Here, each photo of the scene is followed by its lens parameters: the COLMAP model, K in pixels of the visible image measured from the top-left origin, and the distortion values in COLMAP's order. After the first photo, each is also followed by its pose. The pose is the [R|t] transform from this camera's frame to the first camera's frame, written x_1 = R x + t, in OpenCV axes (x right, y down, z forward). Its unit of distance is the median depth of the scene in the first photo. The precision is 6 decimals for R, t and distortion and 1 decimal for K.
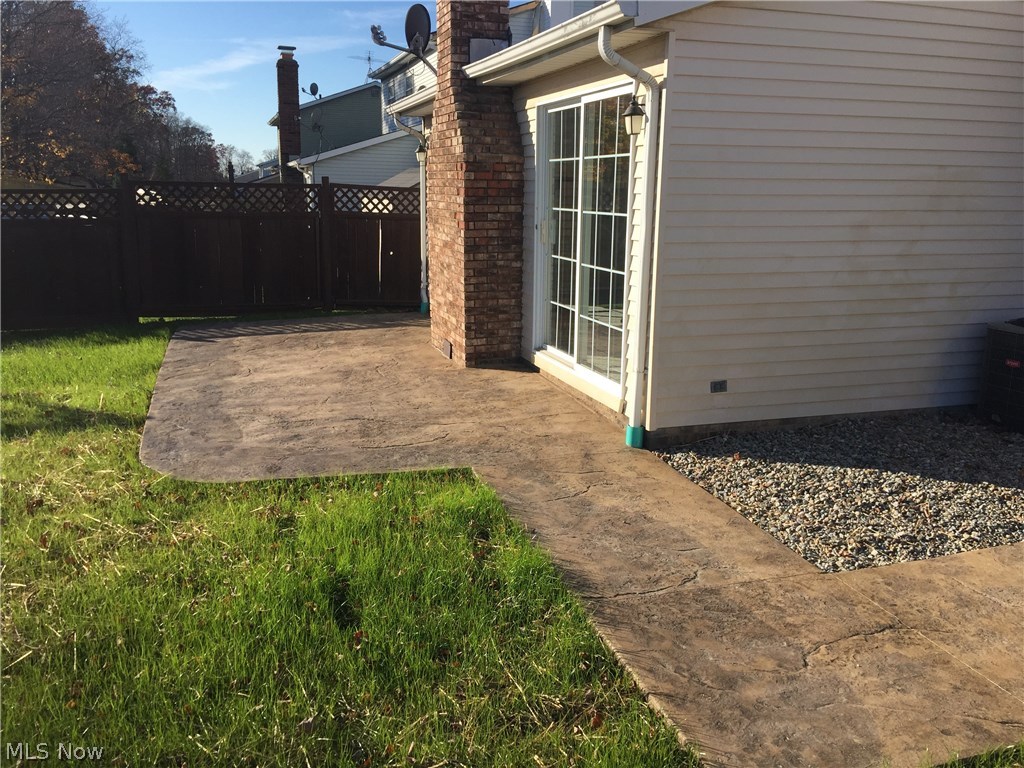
lens RADIAL K [[873.8, 0, 513.4], [0, 873.8, 401.9], [0, 0, 1]] dist [-0.004706, -0.009004]
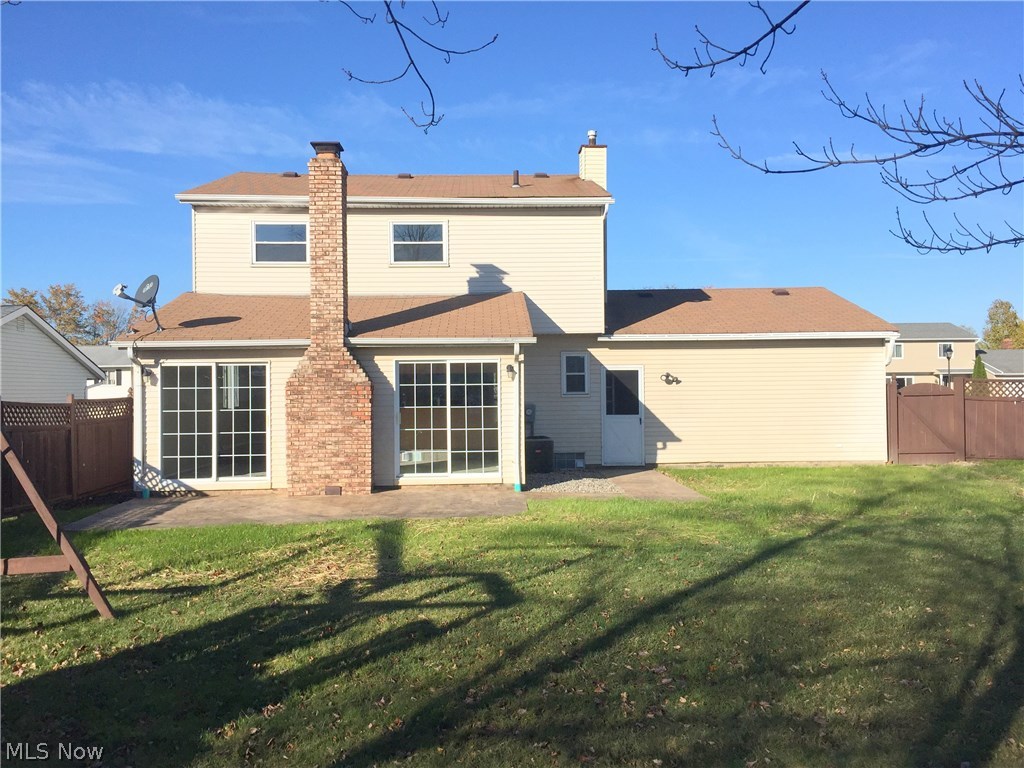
lens RADIAL K [[852.6, 0, 512.0], [0, 852.6, 384.0], [0, 0, 1]] dist [0.093183, -0.000731]
pose [[0.267603, 0.002177, 0.963527, -2.114484], [0.245558, 0.966823, -0.070383, -0.079900], [-0.931714, 0.255436, 0.258190, 0.253870]]
